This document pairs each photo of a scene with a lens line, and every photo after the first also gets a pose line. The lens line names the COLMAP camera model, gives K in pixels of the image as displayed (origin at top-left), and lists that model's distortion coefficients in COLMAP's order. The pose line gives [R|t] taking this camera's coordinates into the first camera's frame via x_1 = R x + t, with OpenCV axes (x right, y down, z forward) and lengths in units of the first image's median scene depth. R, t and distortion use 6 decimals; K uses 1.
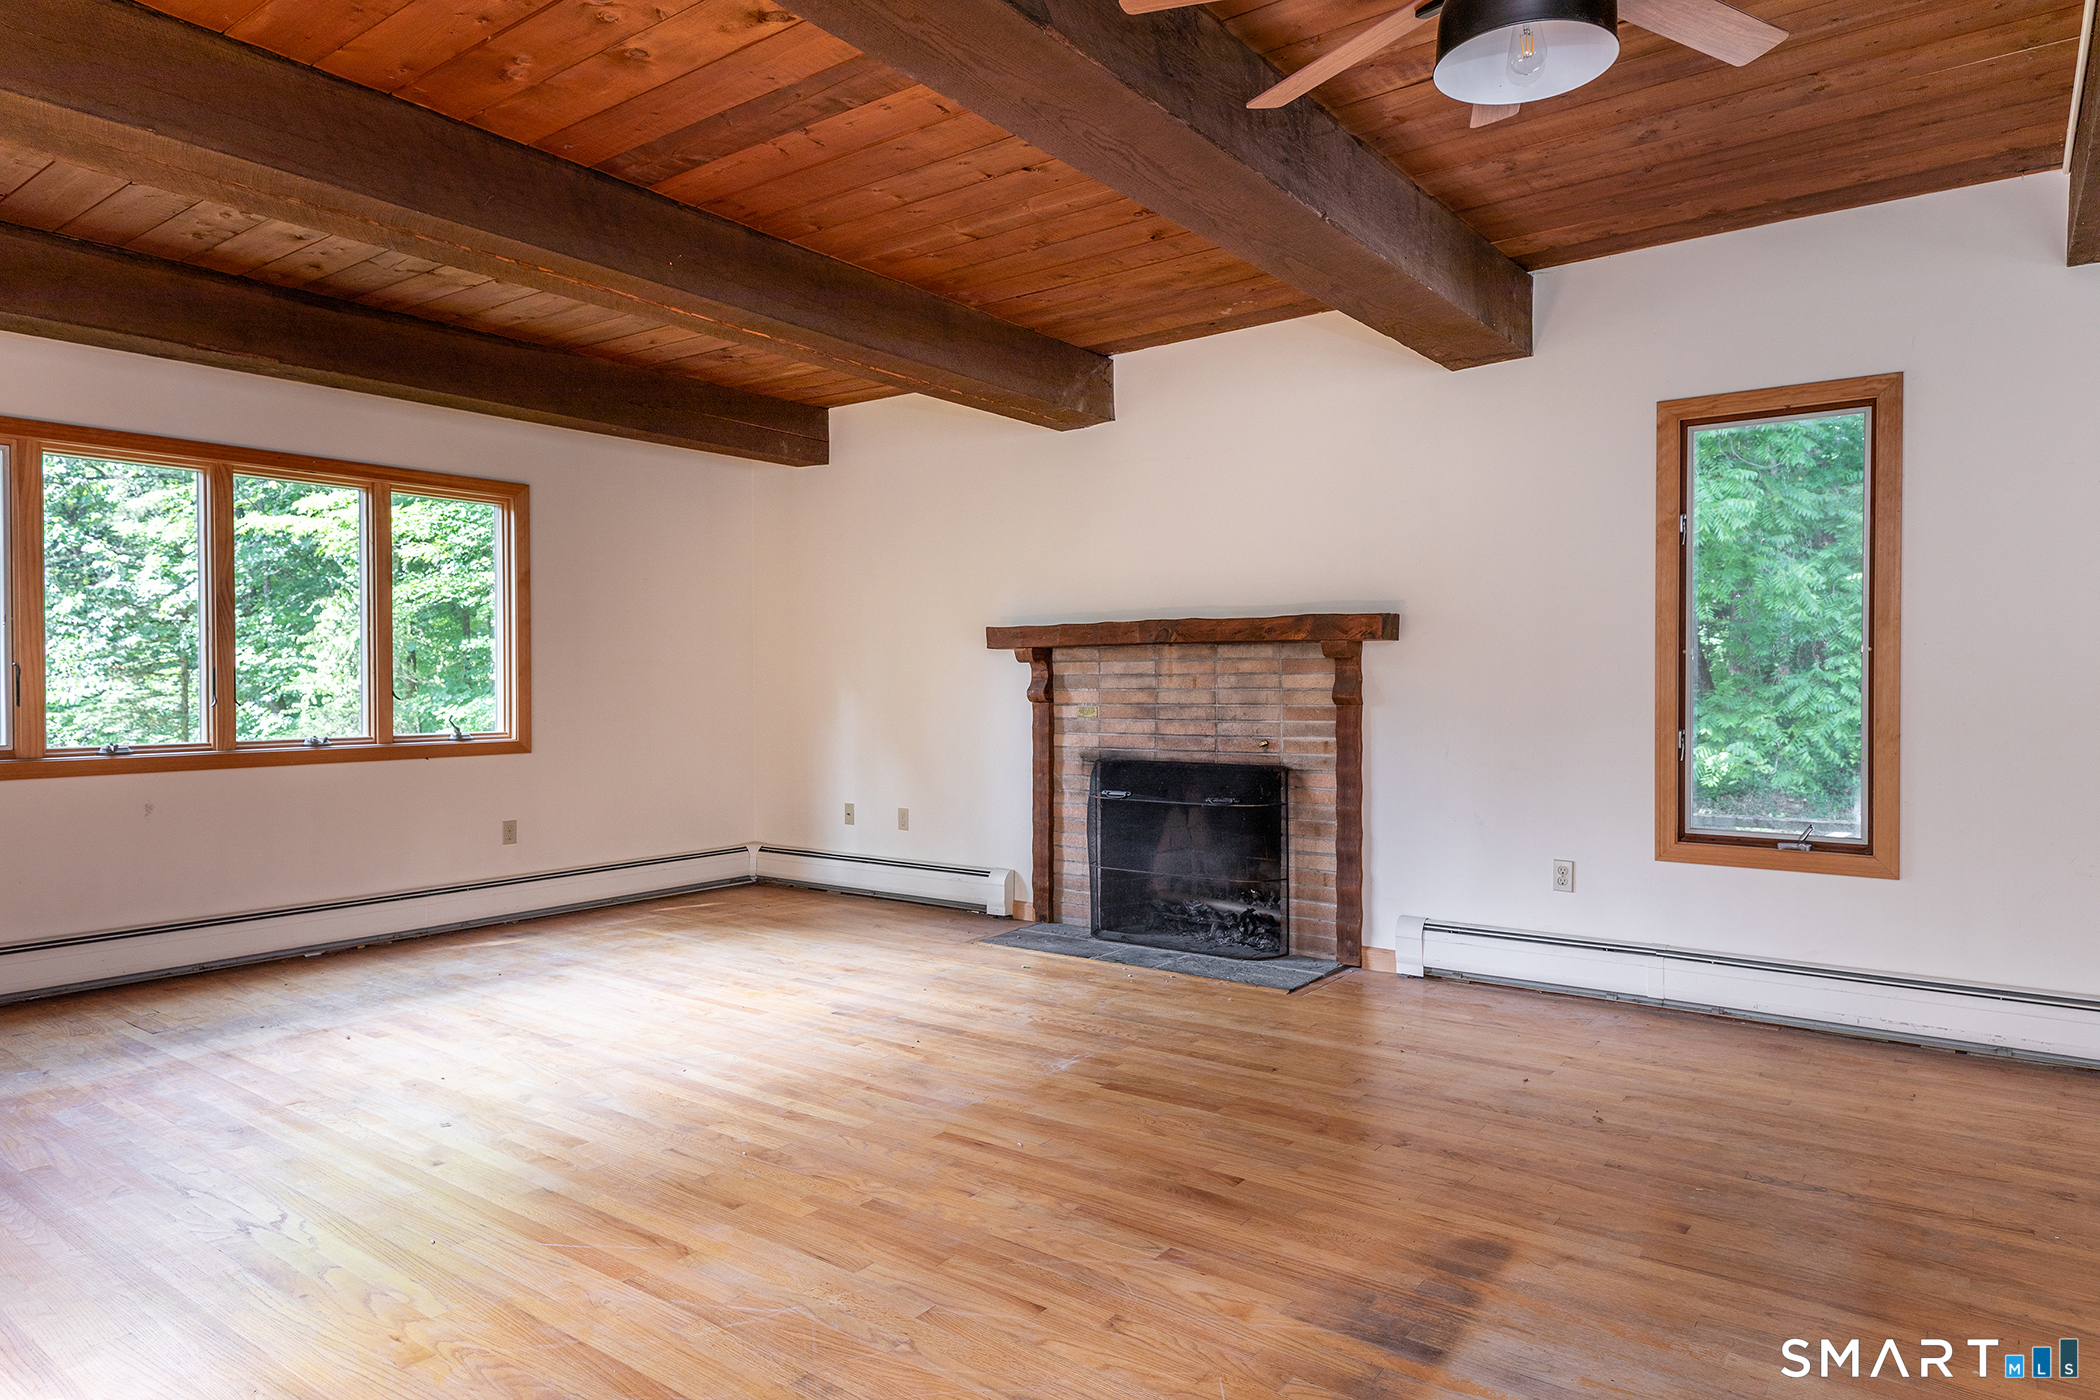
lens RADIAL K [[1244.0, 0, 1050.0], [0, 1244.0, 700.0], [0, 0, 1]] dist [0.017112, -0.001440]
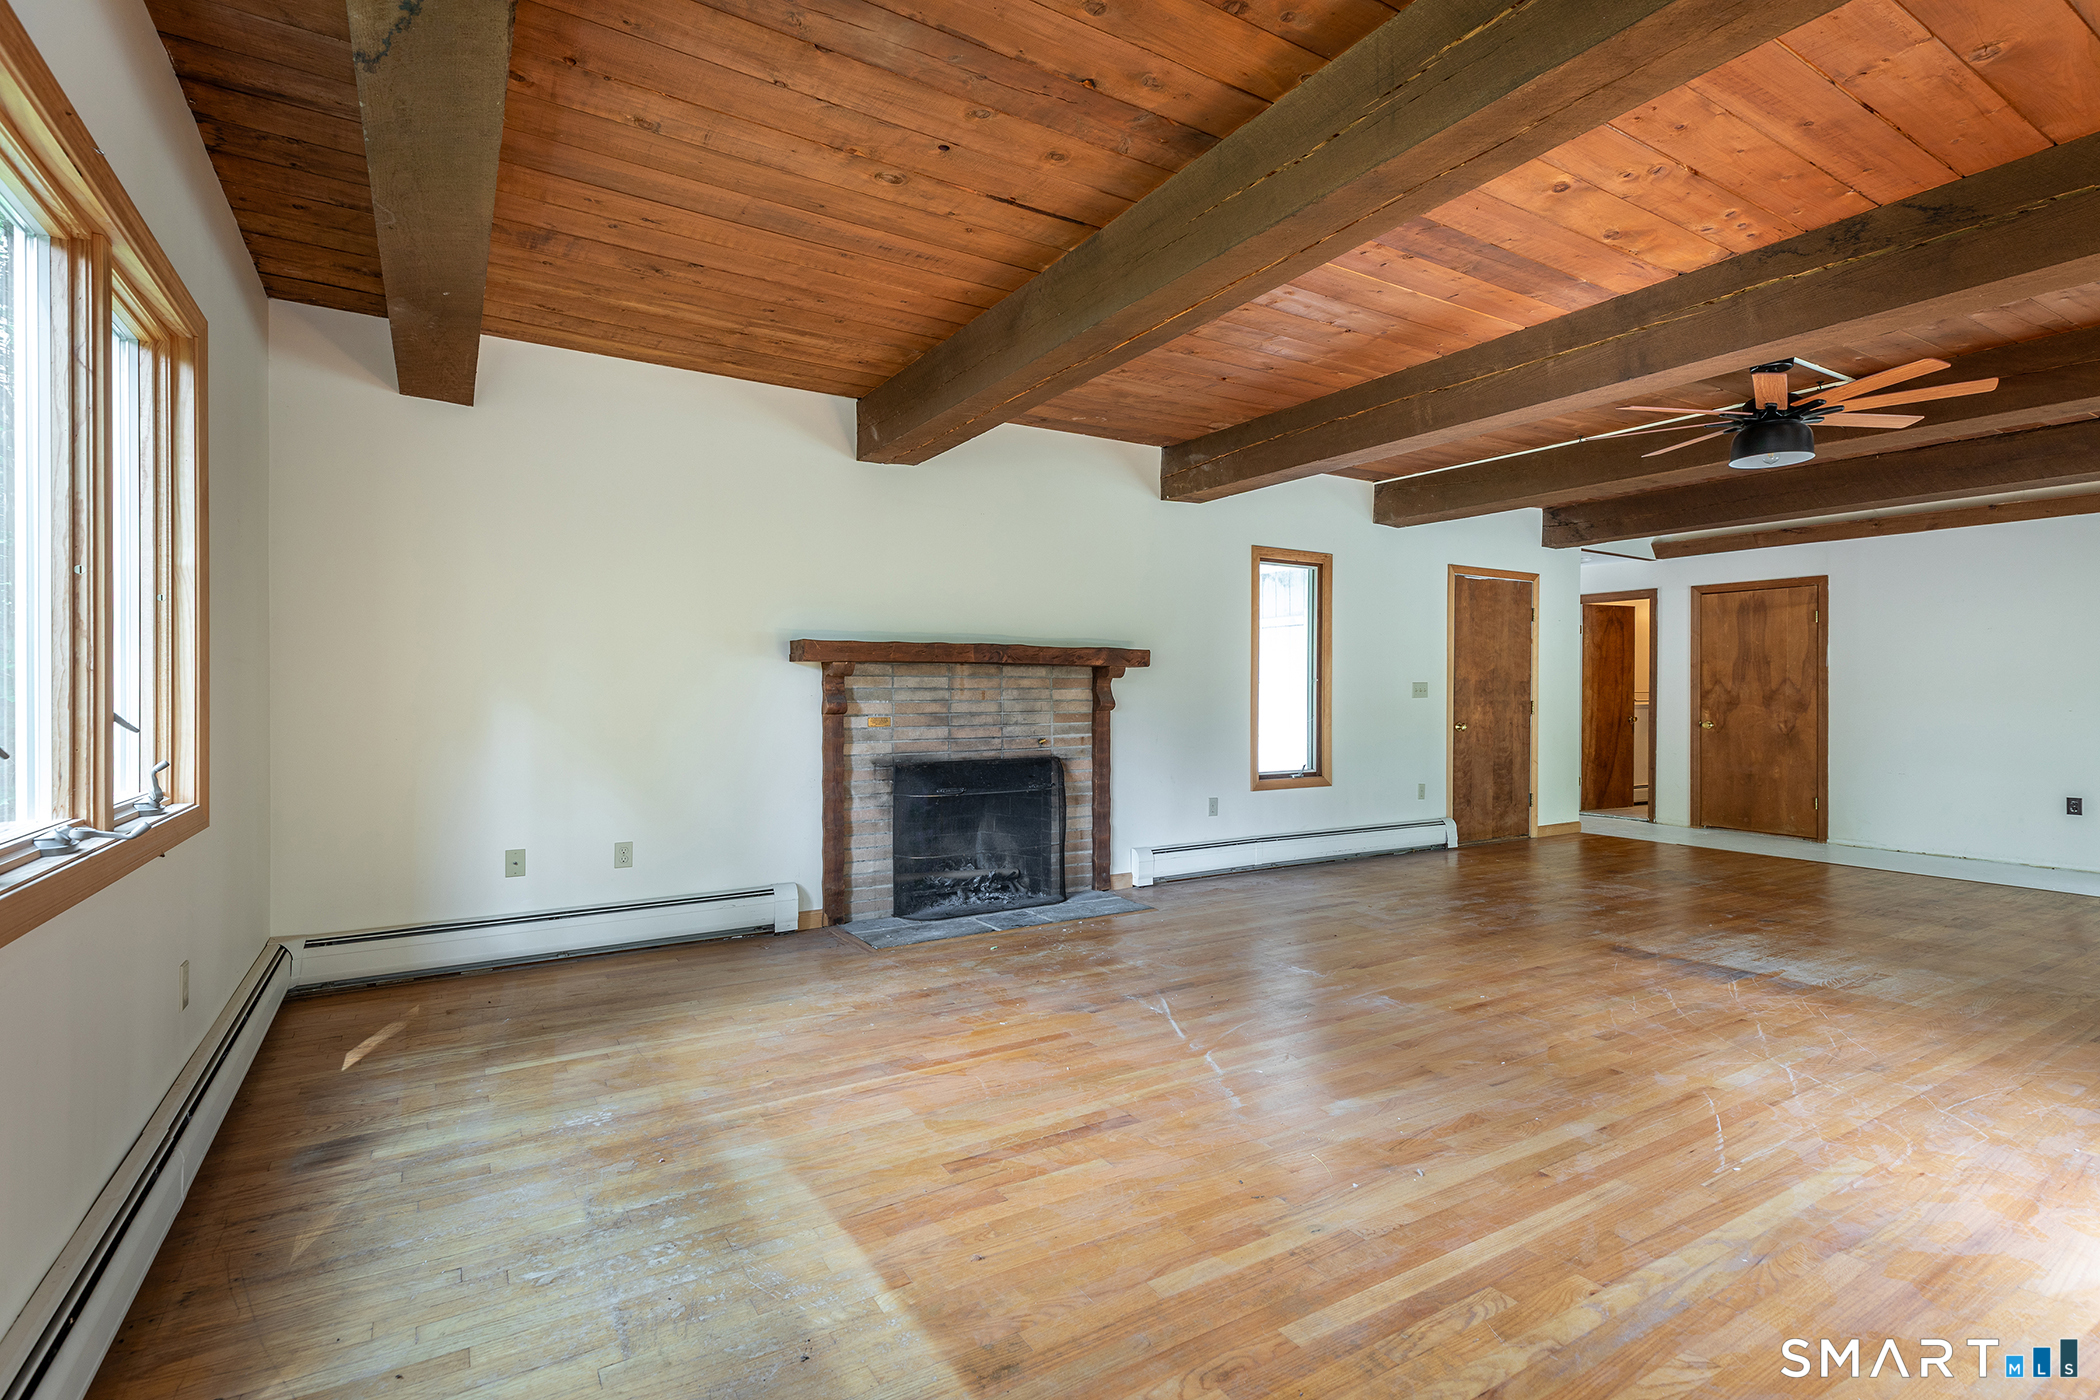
lens RADIAL K [[956.6, 0, 1038.8], [0, 956.6, 697.9], [0, 0, 1]] dist [0.022065, -0.000612]
pose [[0.380643, -0.004418, 0.924711, -0.753580], [0.010326, 0.999947, 0.000527, -0.011414], [-0.924664, 0.009348, 0.380669, 0.592226]]
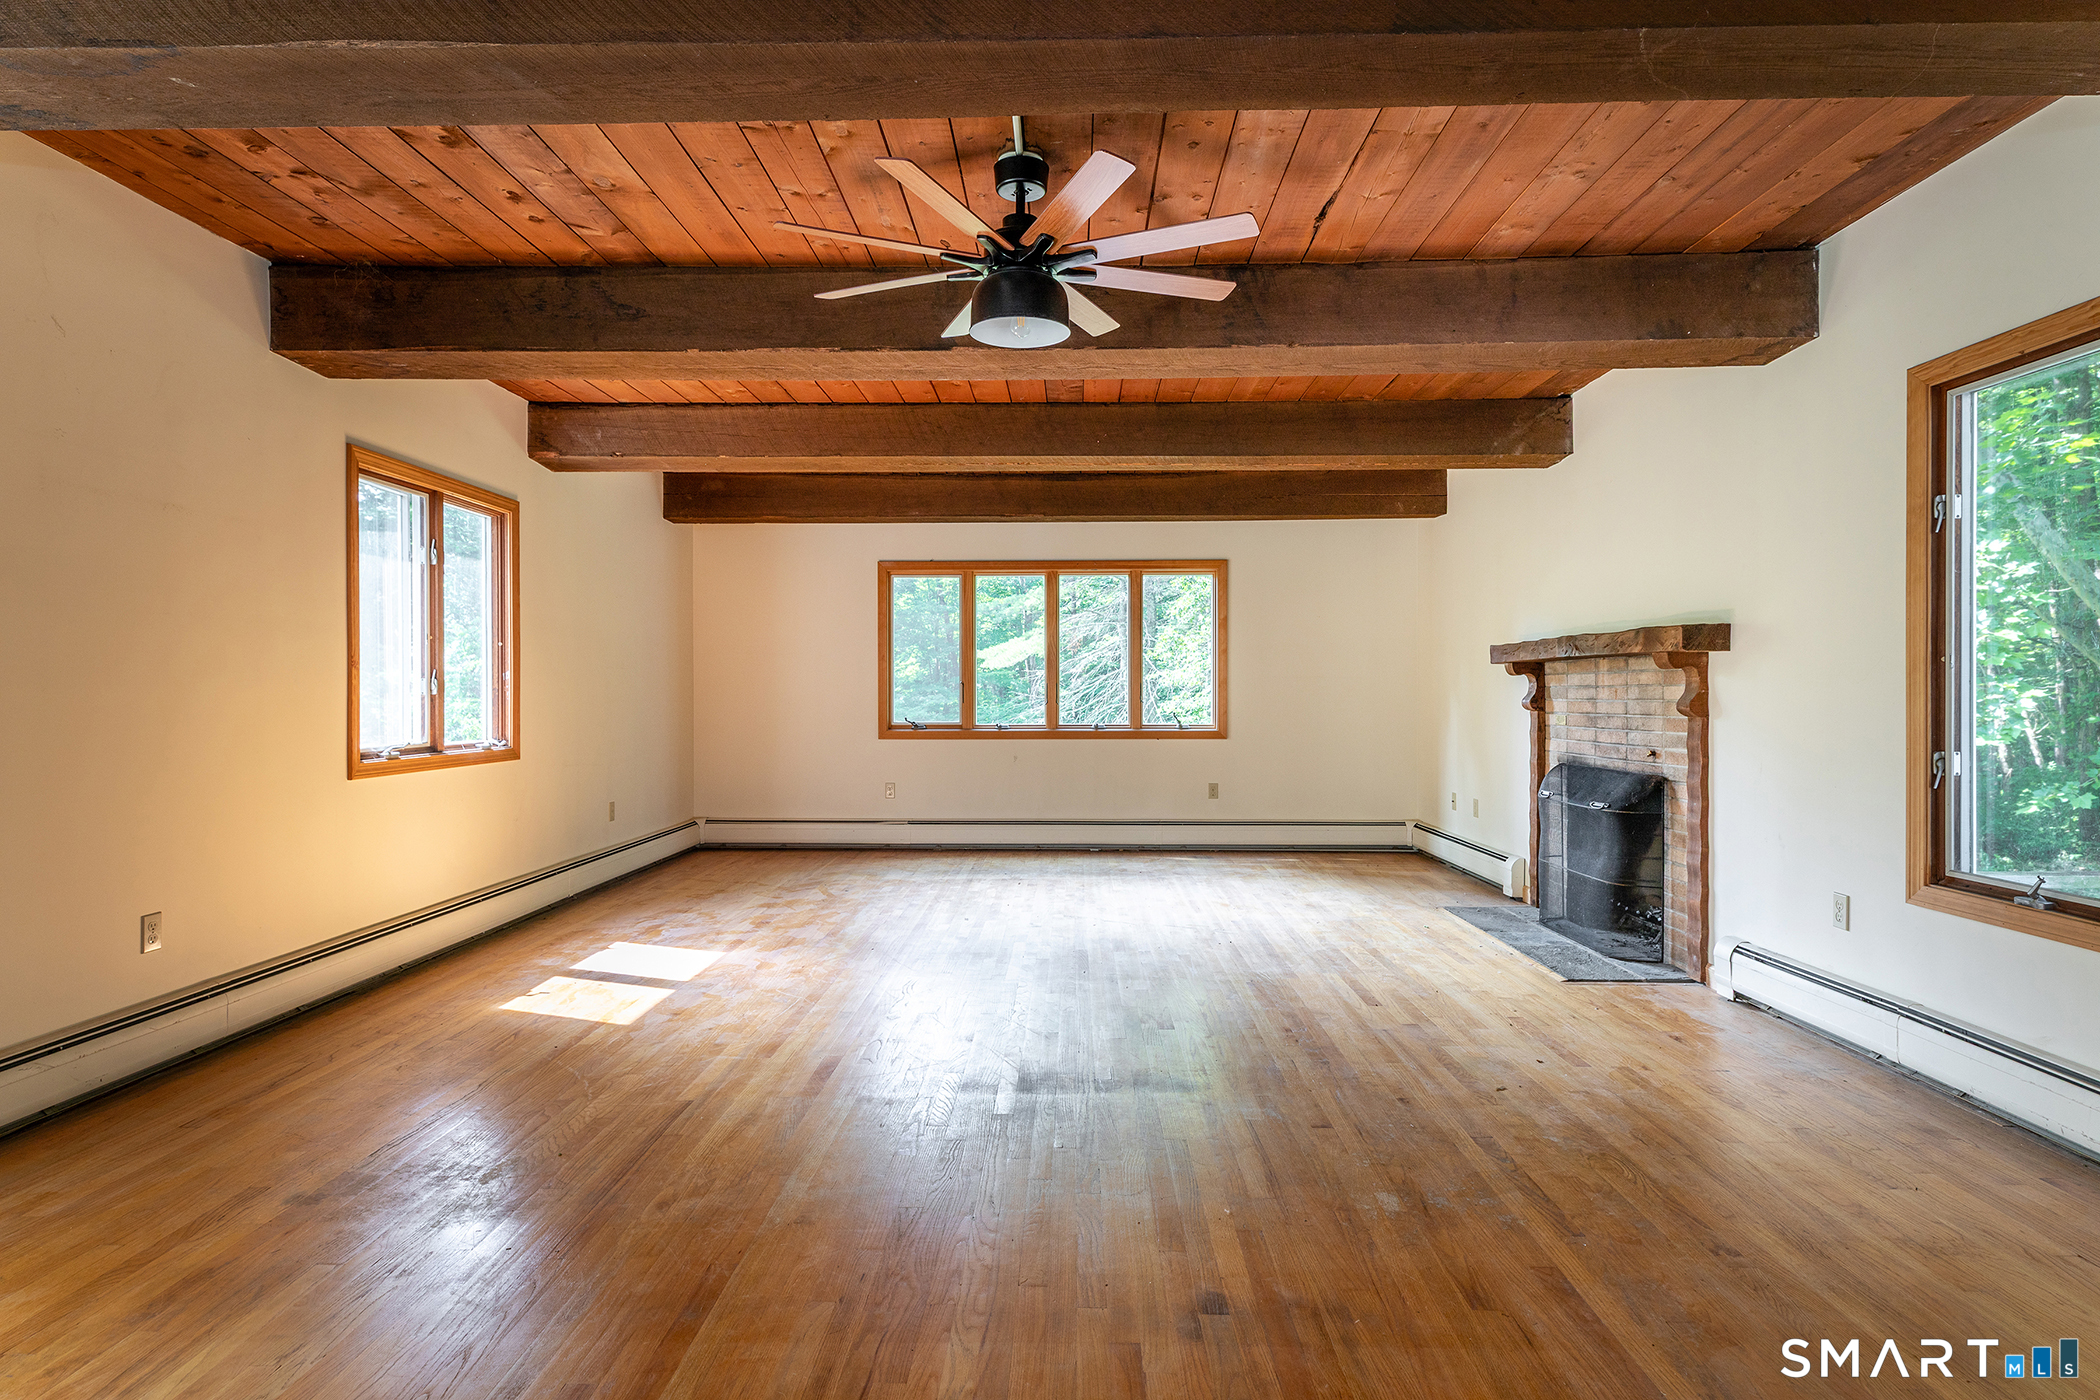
lens RADIAL K [[1105.7, 0, 1041.7], [0, 1105.7, 696.6], [0, 0, 1]] dist [0.046063, -0.000316]
pose [[0.590858, 0.005362, -0.806758, 0.600622], [-0.012308, 0.999921, -0.002369, -0.003147], [0.806682, 0.011329, 0.590878, 0.046969]]
